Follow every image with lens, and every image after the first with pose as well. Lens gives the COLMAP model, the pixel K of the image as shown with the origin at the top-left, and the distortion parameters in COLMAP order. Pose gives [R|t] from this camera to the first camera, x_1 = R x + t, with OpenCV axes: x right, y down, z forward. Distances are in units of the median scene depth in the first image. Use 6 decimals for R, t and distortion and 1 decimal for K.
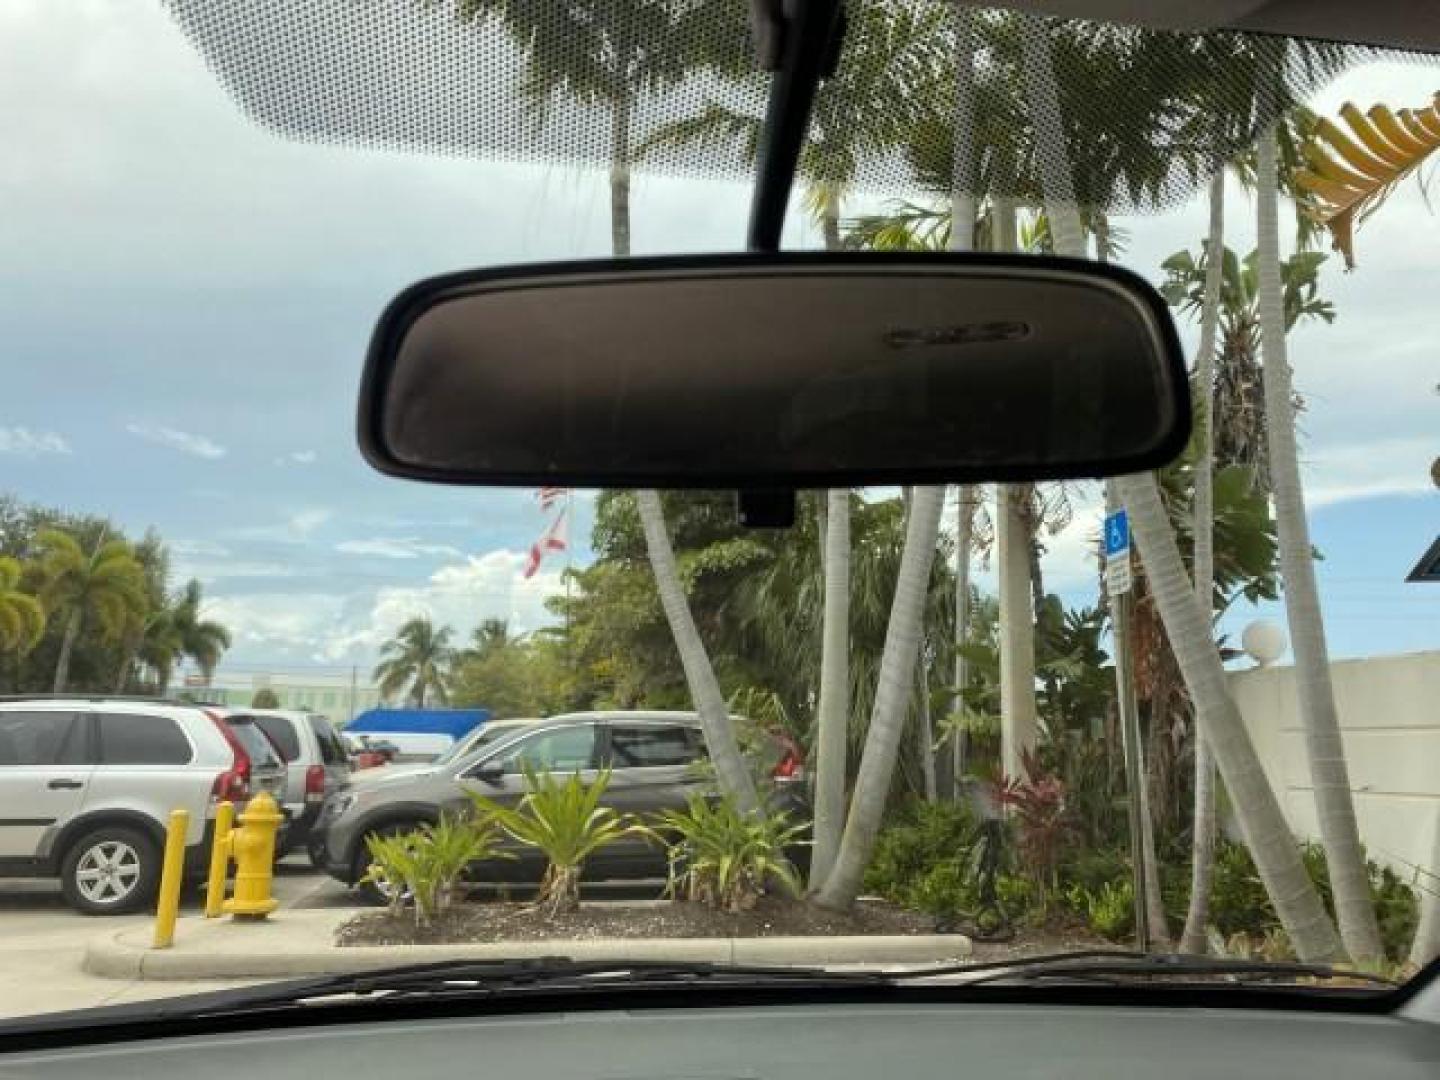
lens RADIAL K [[1108.2, 0, 718.1], [0, 1108.2, 531.5], [0, 0, 1]] dist [0.023171, -0.025279]
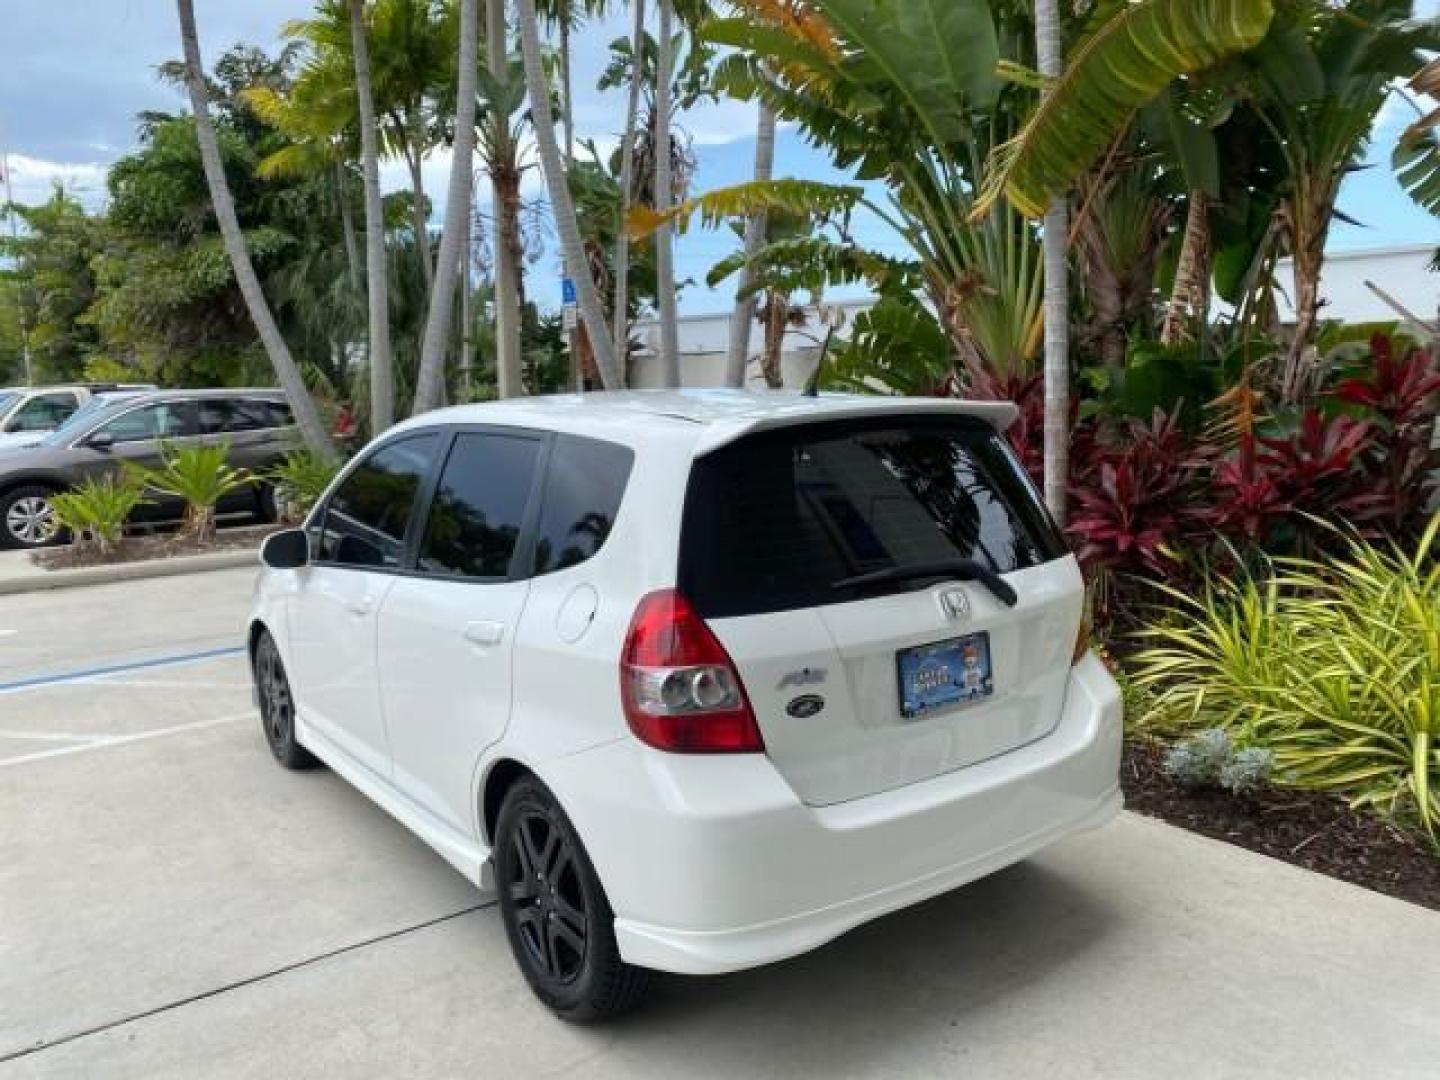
lens RADIAL K [[1108.2, 0, 713.5], [0, 1108.2, 529.6], [0, 0, 1]] dist [0.023171, -0.025279]
pose [[0.900292, -0.089739, 0.425935, -0.140038], [-0.054594, 0.947512, 0.315024, -0.142447], [-0.431848, -0.306867, 0.848139, -0.458426]]
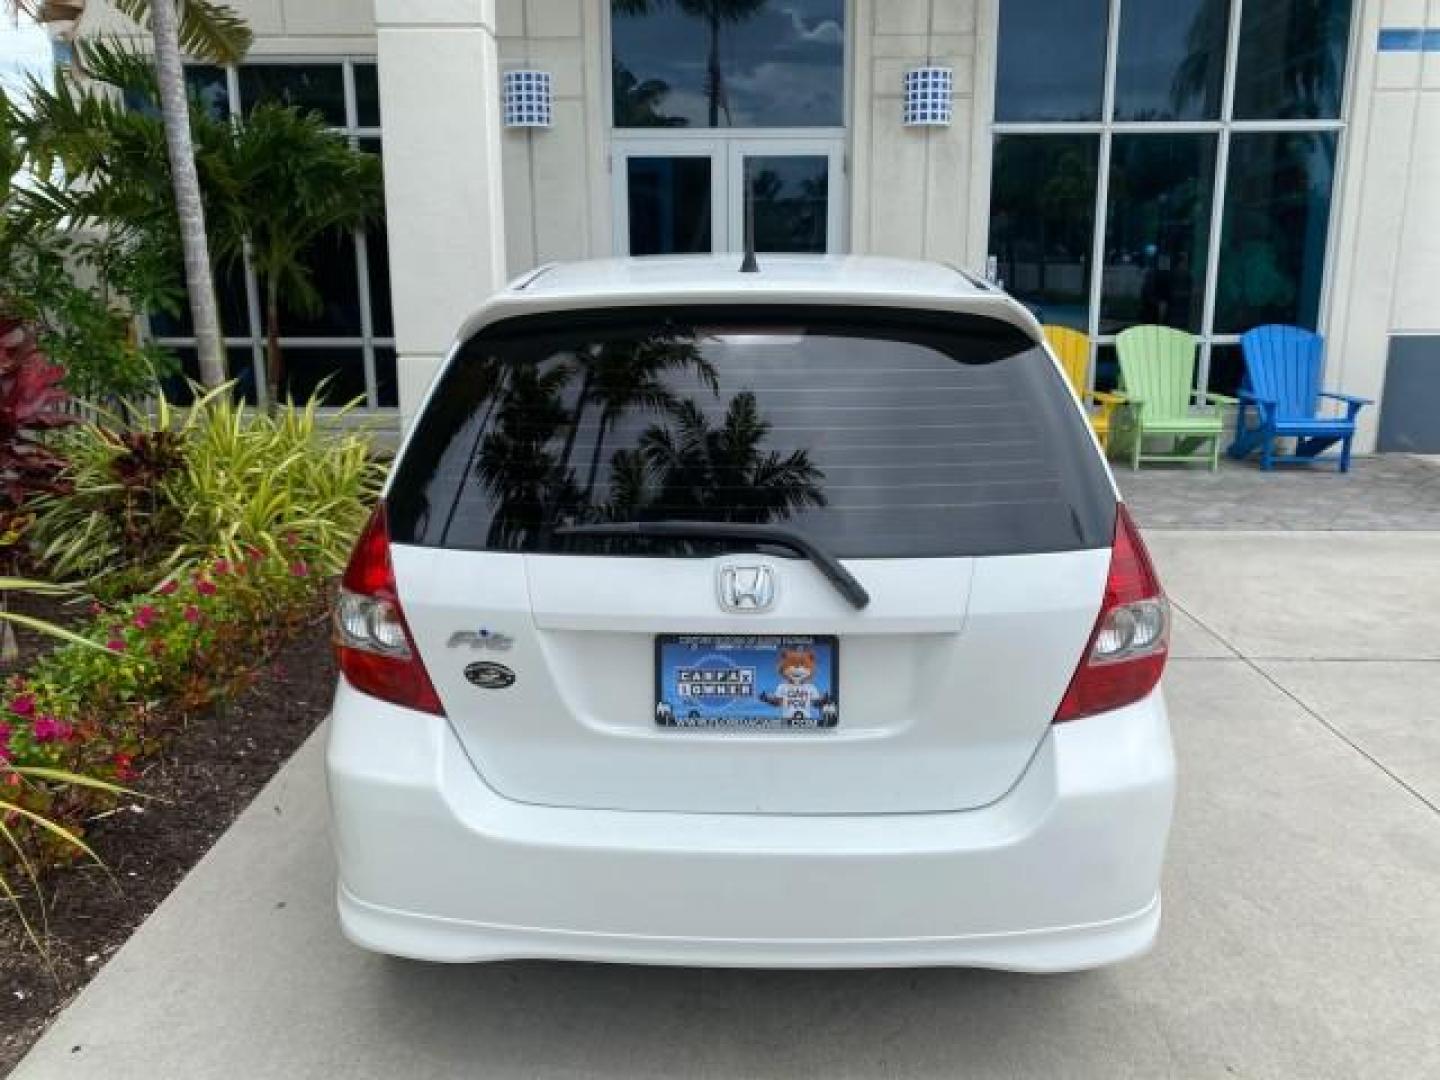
lens RADIAL K [[1108.2, 0, 721.6], [0, 1108.2, 532.7], [0, 0, 1]] dist [0.023171, -0.025279]
pose [[0.979717, 0.046143, -0.195003, 0.086657], [0.044780, 0.898107, 0.437492, -0.132375], [0.195321, -0.437350, 0.877824, -0.415617]]
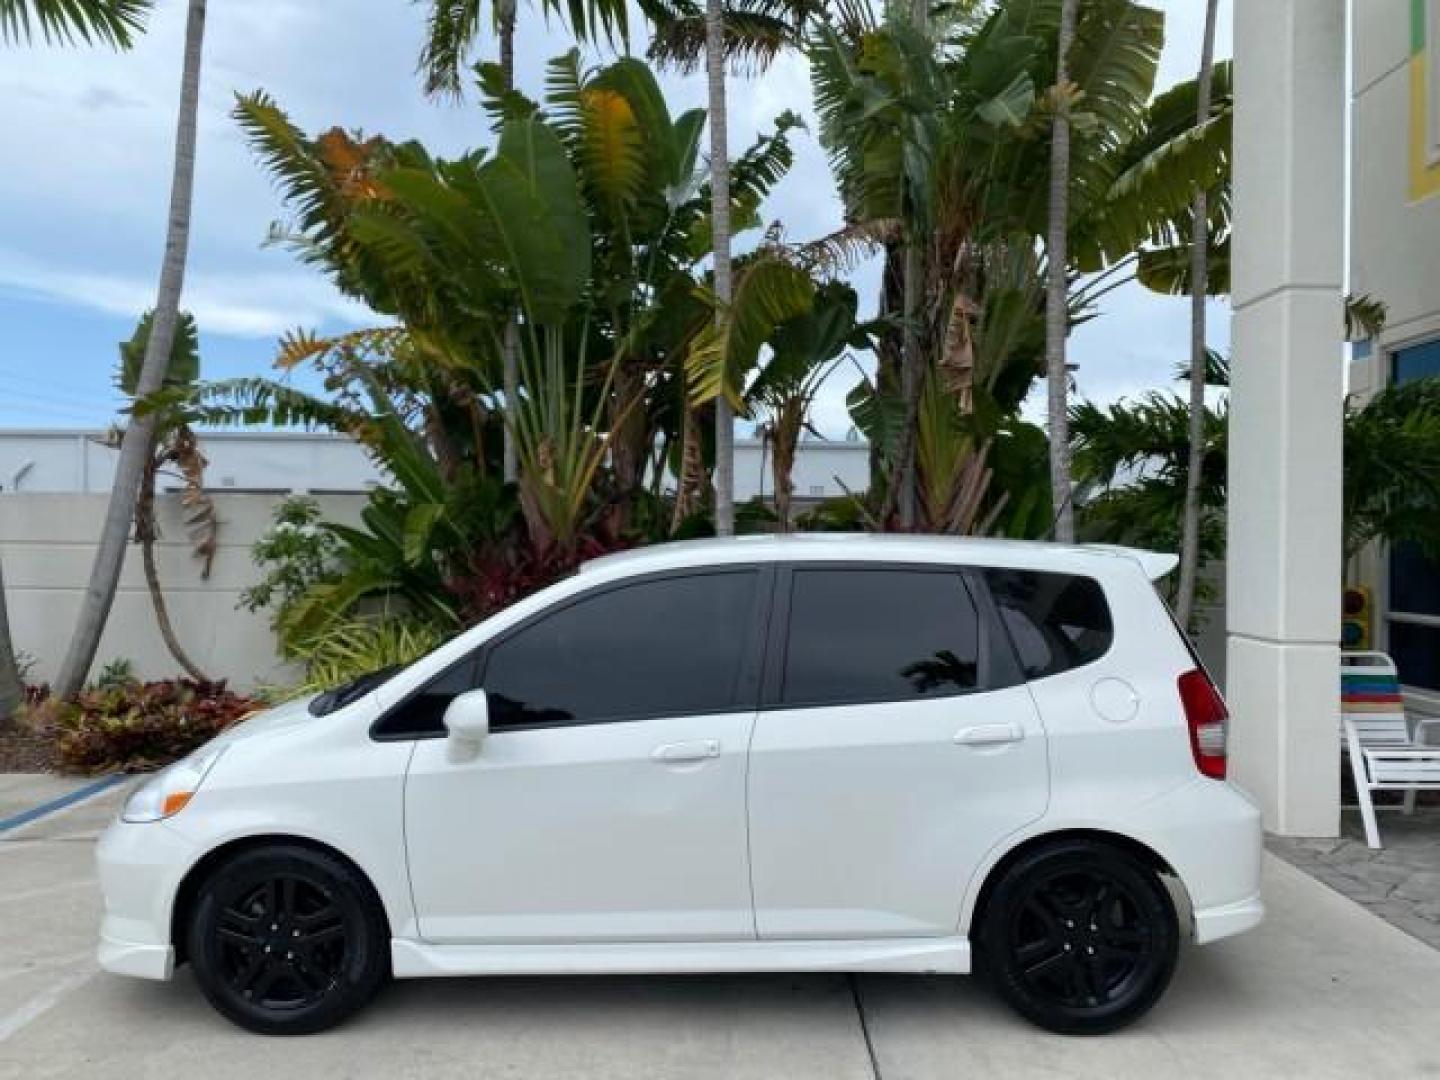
lens RADIAL K [[1108.2, 0, 712.5], [0, 1108.2, 533.0], [0, 0, 1]] dist [0.023171, -0.025279]
pose [[-0.197101, -0.004414, -0.980373, 0.499398], [0.217943, 0.974770, -0.048205, -0.018248], [0.955851, -0.223167, -0.191167, 0.104843]]
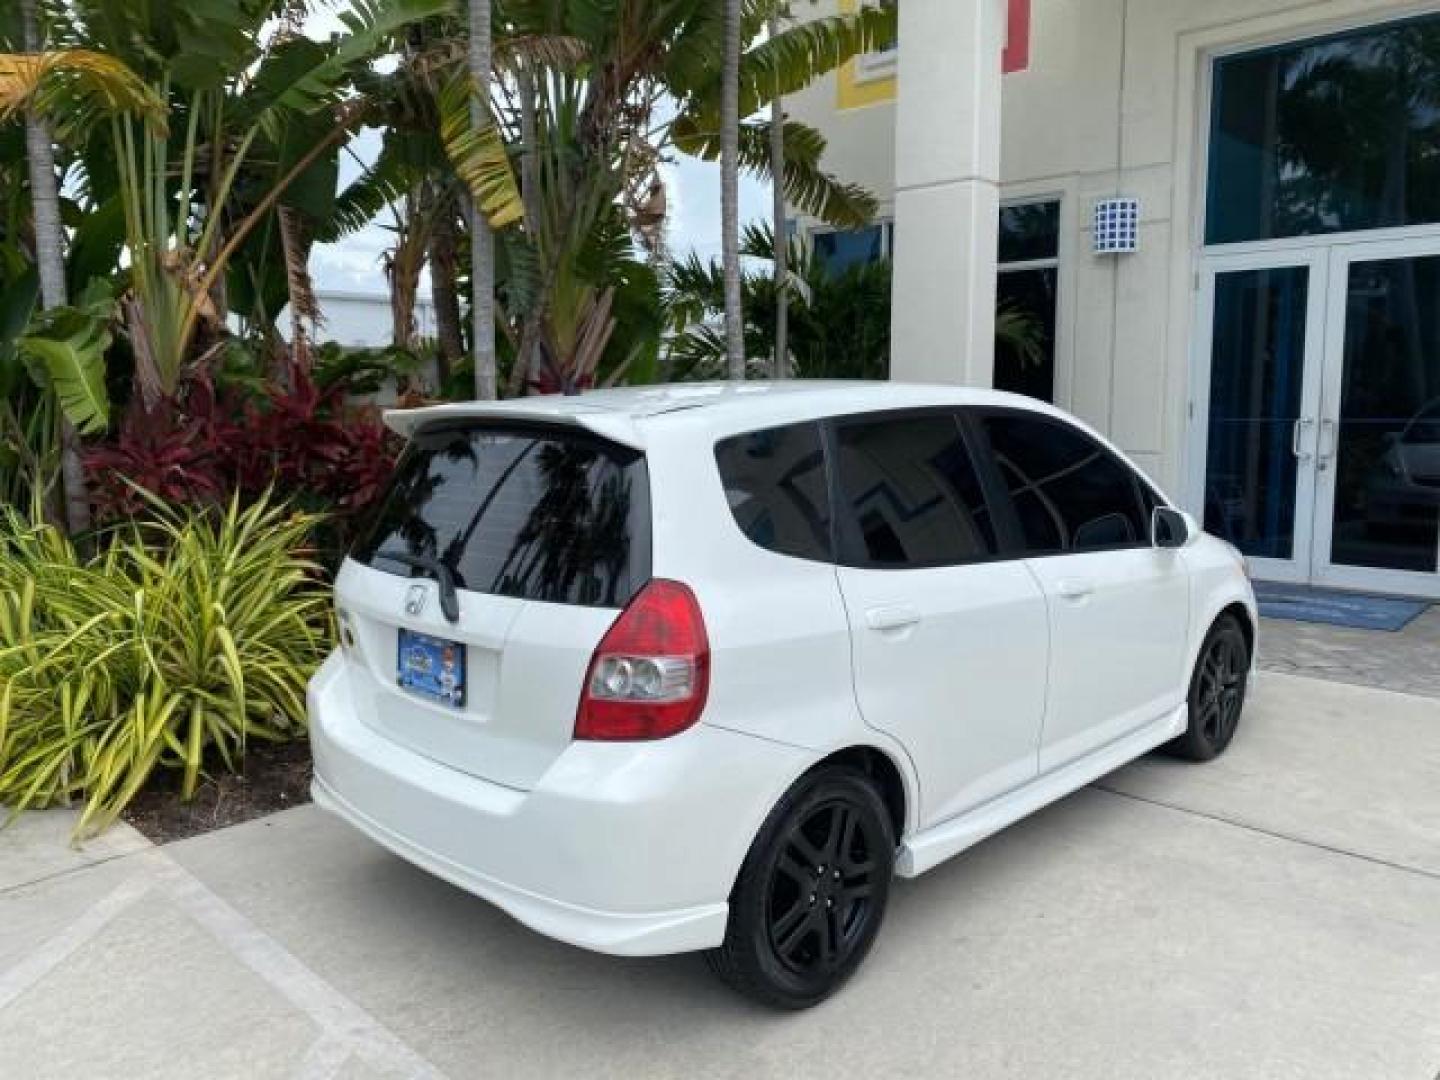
lens RADIAL K [[1108.2, 0, 719.0], [0, 1108.2, 539.4], [0, 0, 1]] dist [0.023171, -0.025279]
pose [[0.574566, 0.104680, -0.811737, 0.366601], [0.190516, 0.947438, 0.257032, -0.113638], [0.795976, -0.302330, 0.524422, -0.327300]]
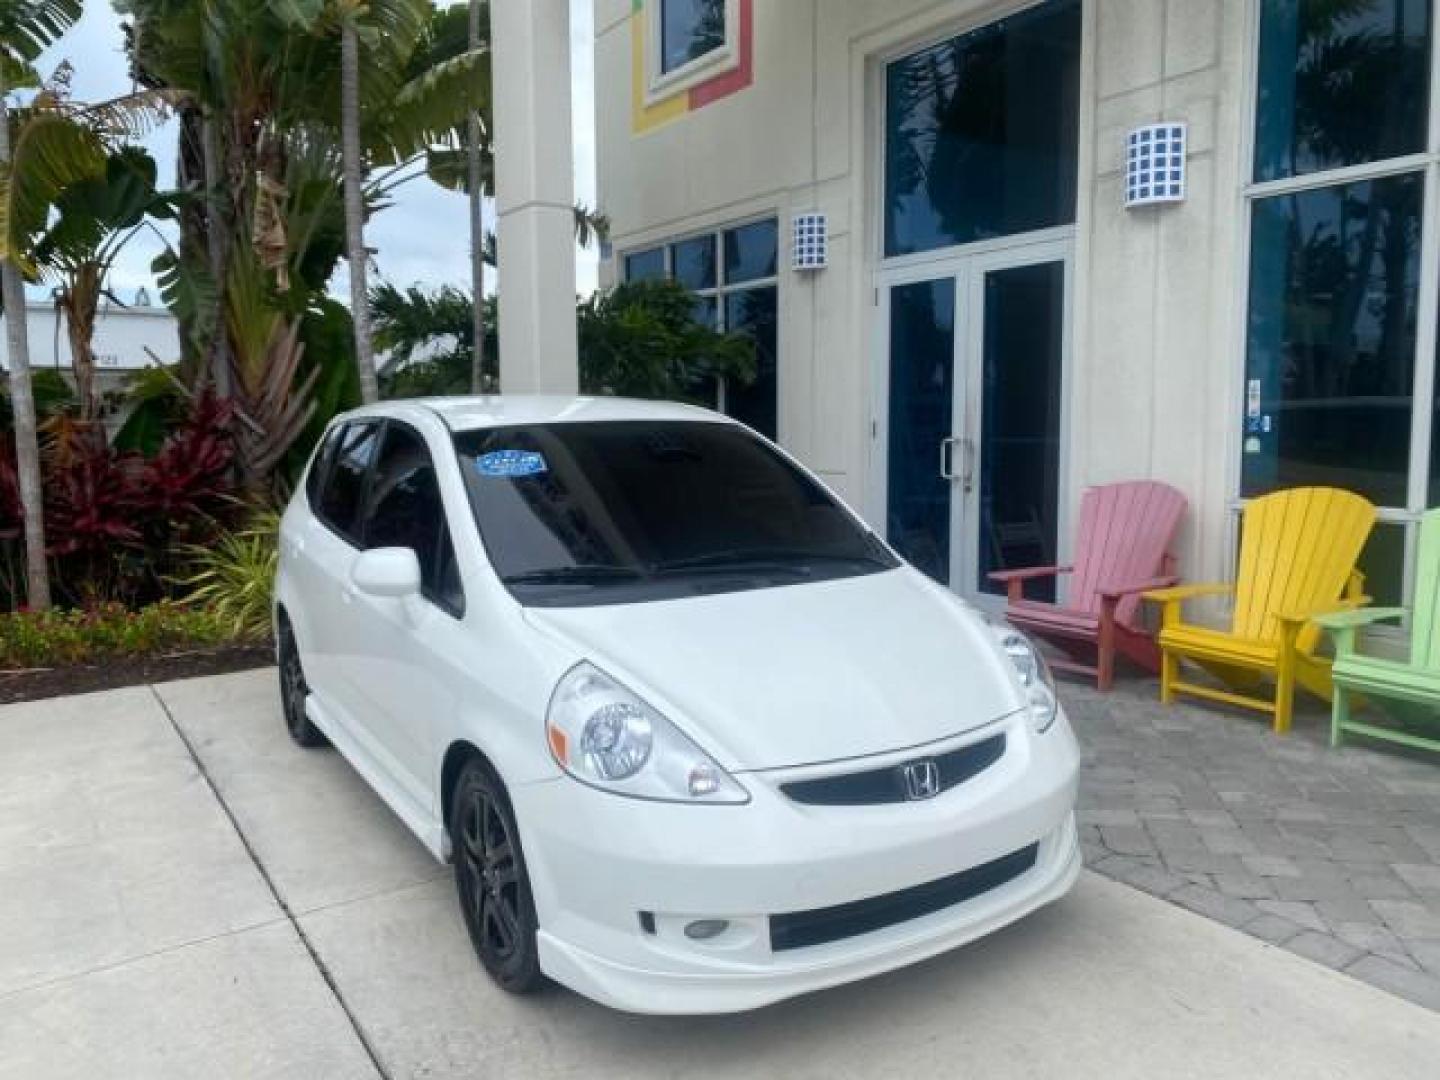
lens RADIAL K [[1108.2, 0, 712.5], [0, 1108.2, 537.3], [0, 0, 1]] dist [0.023171, -0.025279]
pose [[0.382948, 0.102008, -0.918120, 0.633506], [0.219140, 0.955483, 0.197563, -0.013724], [0.897401, -0.276853, 0.343546, 0.099996]]
